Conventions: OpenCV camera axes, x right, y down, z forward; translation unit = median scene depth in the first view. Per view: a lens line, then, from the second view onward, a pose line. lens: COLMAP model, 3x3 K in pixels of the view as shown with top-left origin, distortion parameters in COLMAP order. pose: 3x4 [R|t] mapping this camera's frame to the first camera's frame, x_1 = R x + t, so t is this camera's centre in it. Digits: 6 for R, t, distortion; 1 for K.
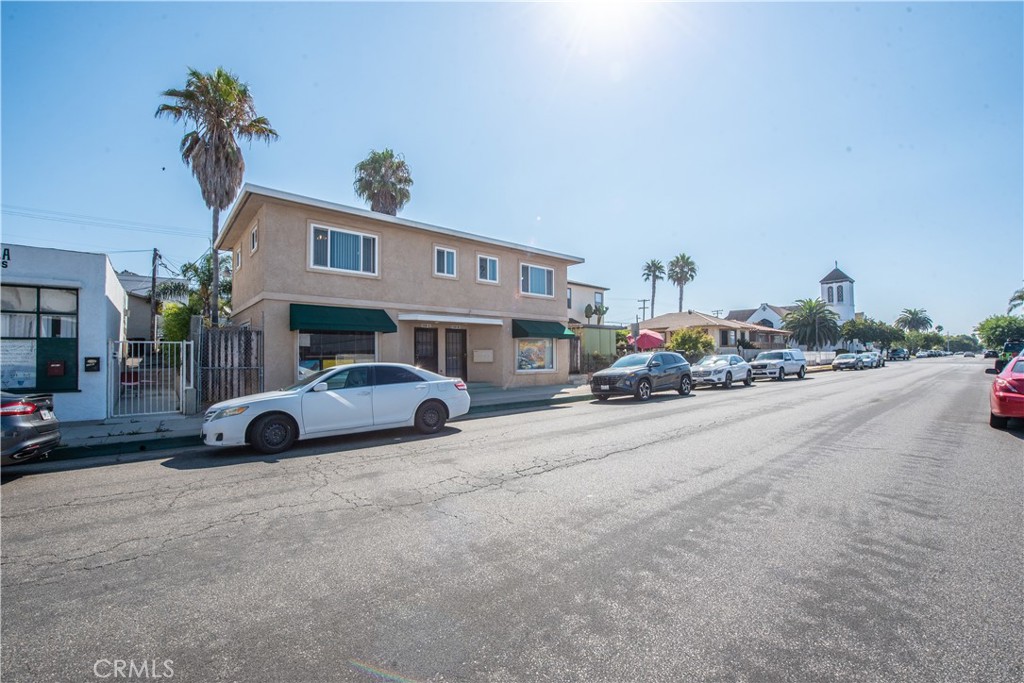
lens RADIAL K [[411.9, 0, 506.2], [0, 411.9, 345.9], [0, 0, 1]] dist [-0.014150, -0.000585]
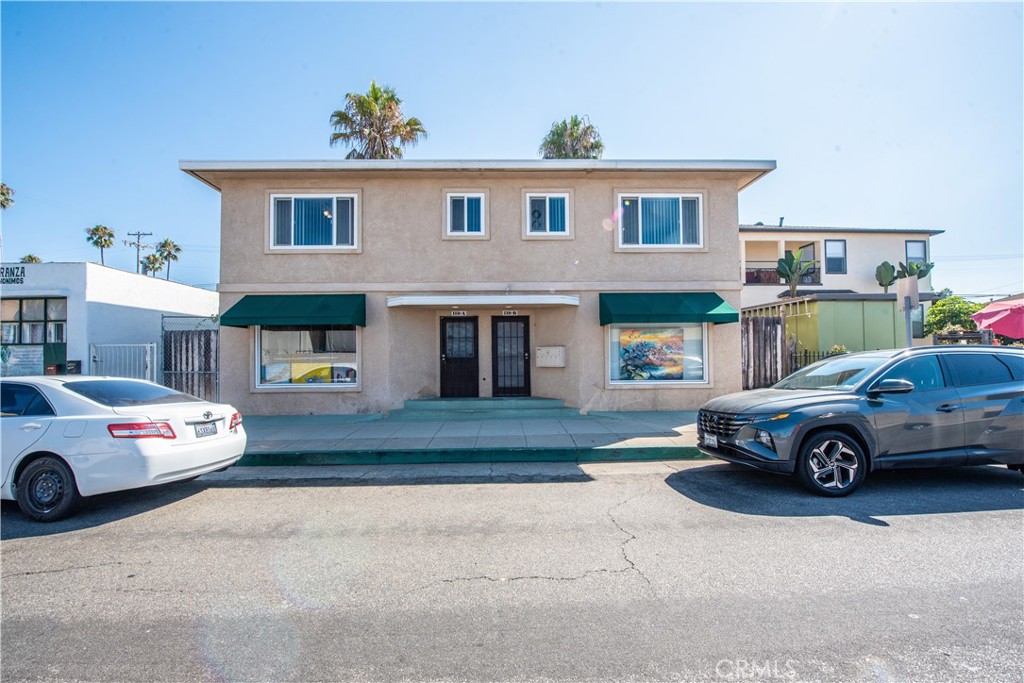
lens RADIAL K [[409.2, 0, 504.1], [0, 409.2, 346.6], [0, 0, 1]] dist [-0.015735, -0.002140]
pose [[0.781635, -0.012512, -0.623610, 0.315741], [0.019843, 0.999792, 0.004812, 0.005258], [0.623420, -0.016136, 0.781720, 0.549046]]
